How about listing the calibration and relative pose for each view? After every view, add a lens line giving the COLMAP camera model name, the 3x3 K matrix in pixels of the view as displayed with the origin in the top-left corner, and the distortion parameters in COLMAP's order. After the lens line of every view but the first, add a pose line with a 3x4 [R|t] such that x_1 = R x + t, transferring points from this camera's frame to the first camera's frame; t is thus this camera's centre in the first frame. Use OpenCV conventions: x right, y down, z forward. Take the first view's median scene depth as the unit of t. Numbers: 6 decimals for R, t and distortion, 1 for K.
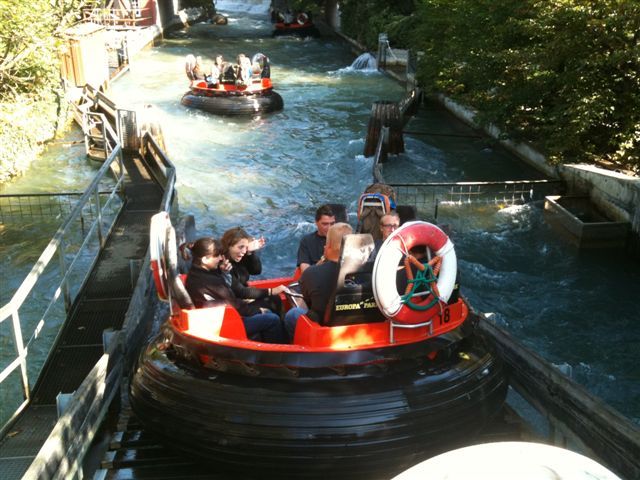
lens RADIAL K [[567.2, 0, 320.0], [0, 567.2, 240.0], [0, 0, 1]] dist [-0.008957, -0.016809]
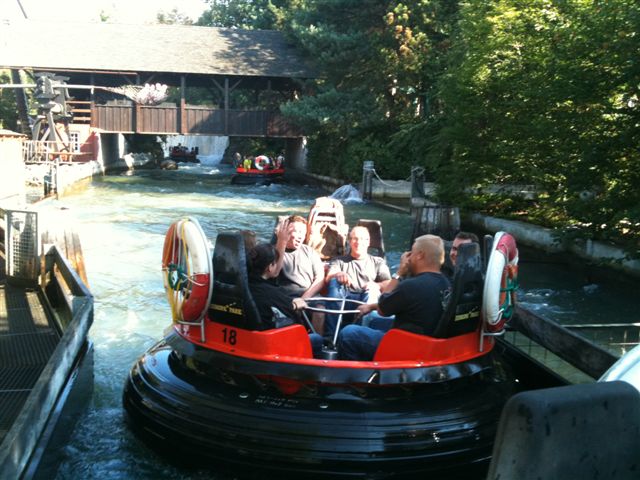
lens RADIAL K [[567.2, 0, 320.0], [0, 567.2, 240.0], [0, 0, 1]] dist [-0.008957, -0.016809]
pose [[0.994563, 0.006162, 0.103958, -0.043358], [0.022788, 0.961179, -0.274982, -0.014020], [-0.101617, 0.275856, 0.955812, 0.192317]]
